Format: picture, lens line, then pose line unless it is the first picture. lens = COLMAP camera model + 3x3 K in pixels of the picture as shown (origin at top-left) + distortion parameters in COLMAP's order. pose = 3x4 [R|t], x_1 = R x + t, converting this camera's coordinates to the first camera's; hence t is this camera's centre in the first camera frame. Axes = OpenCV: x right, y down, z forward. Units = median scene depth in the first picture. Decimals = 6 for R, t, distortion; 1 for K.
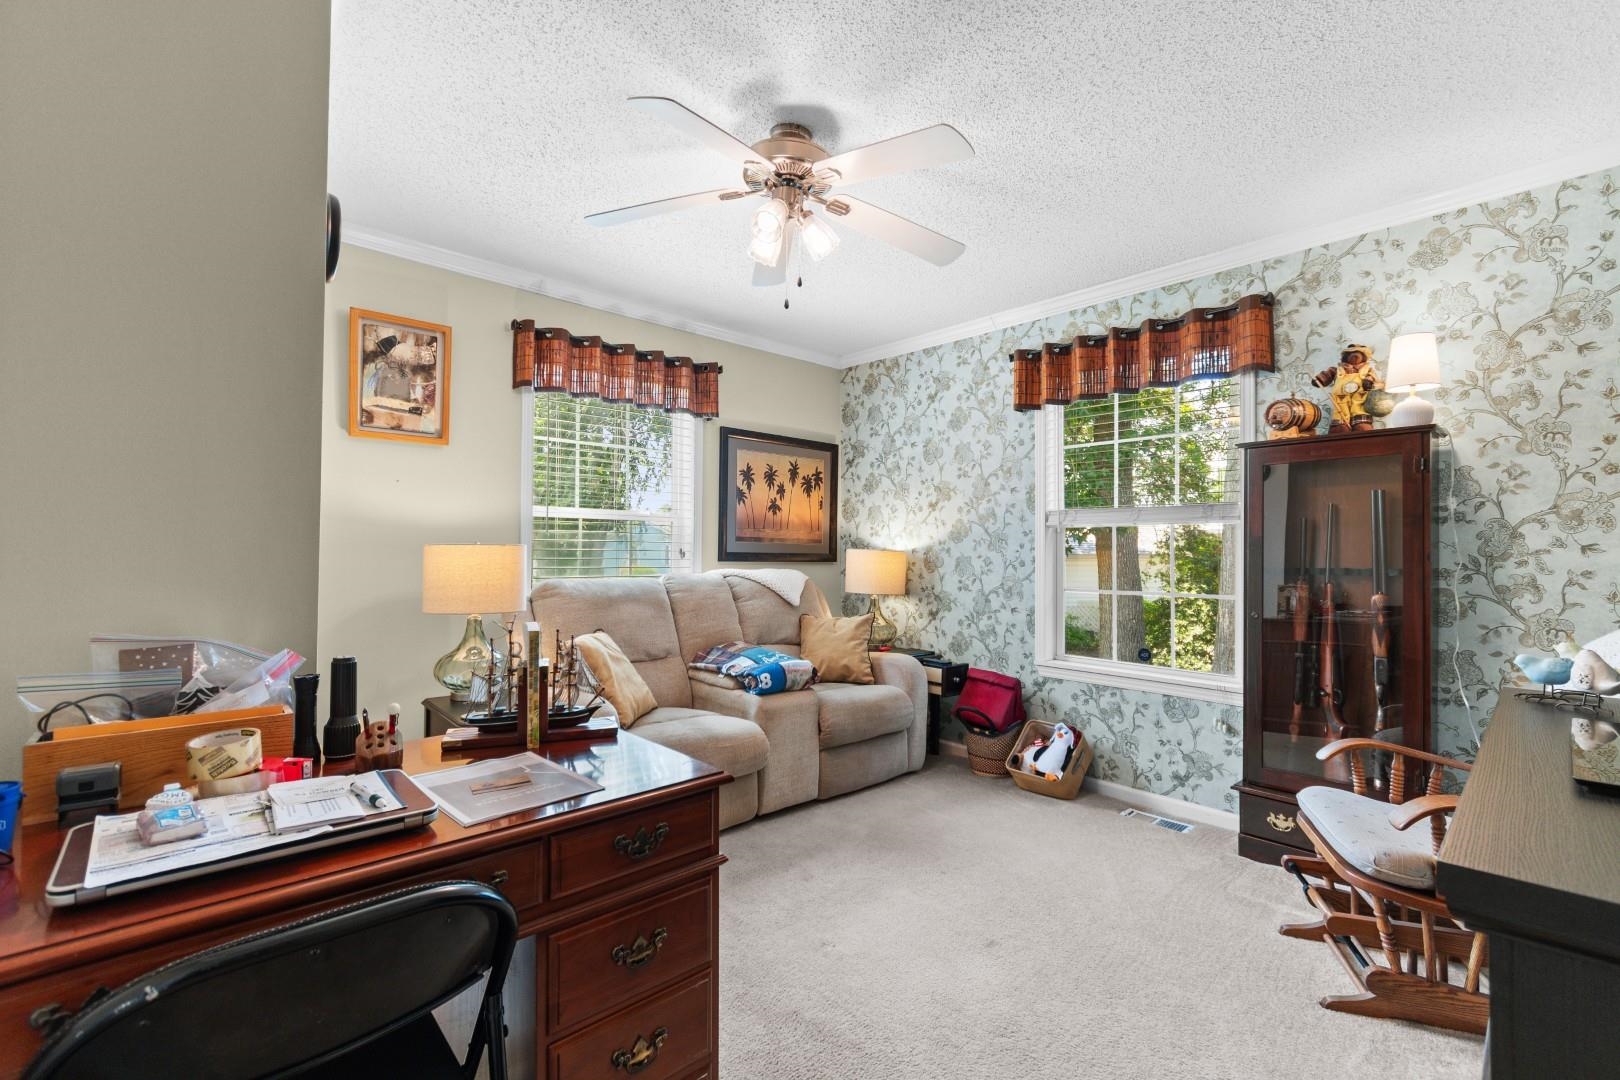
lens RADIAL K [[709.1, 0, 793.8], [0, 709.1, 546.0], [0, 0, 1]] dist [0.002273, -0.000262]
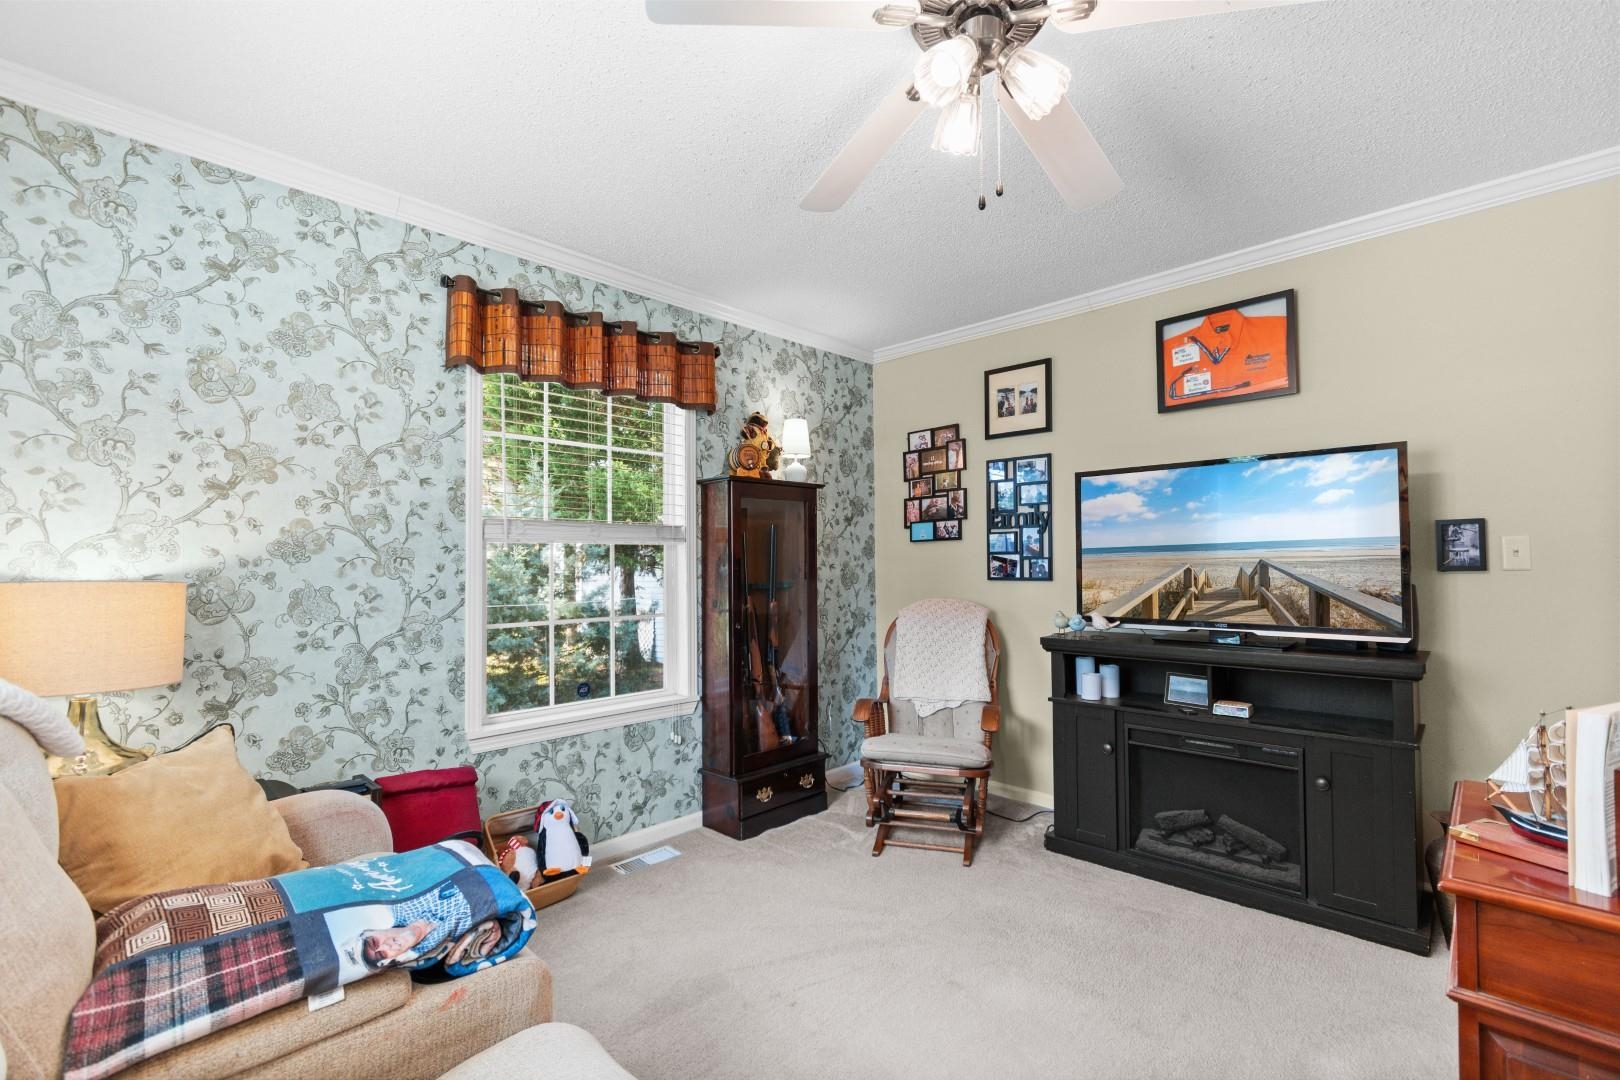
lens RADIAL K [[709.1, 0, 845.5], [0, 709.1, 550.3], [0, 0, 1]] dist [0.002273, -0.000262]
pose [[-0.100096, 0.012856, 0.994895, -0.375894], [0.000096, 0.999917, -0.012912, -0.007958], [-0.994978, -0.001197, -0.100089, 0.689800]]
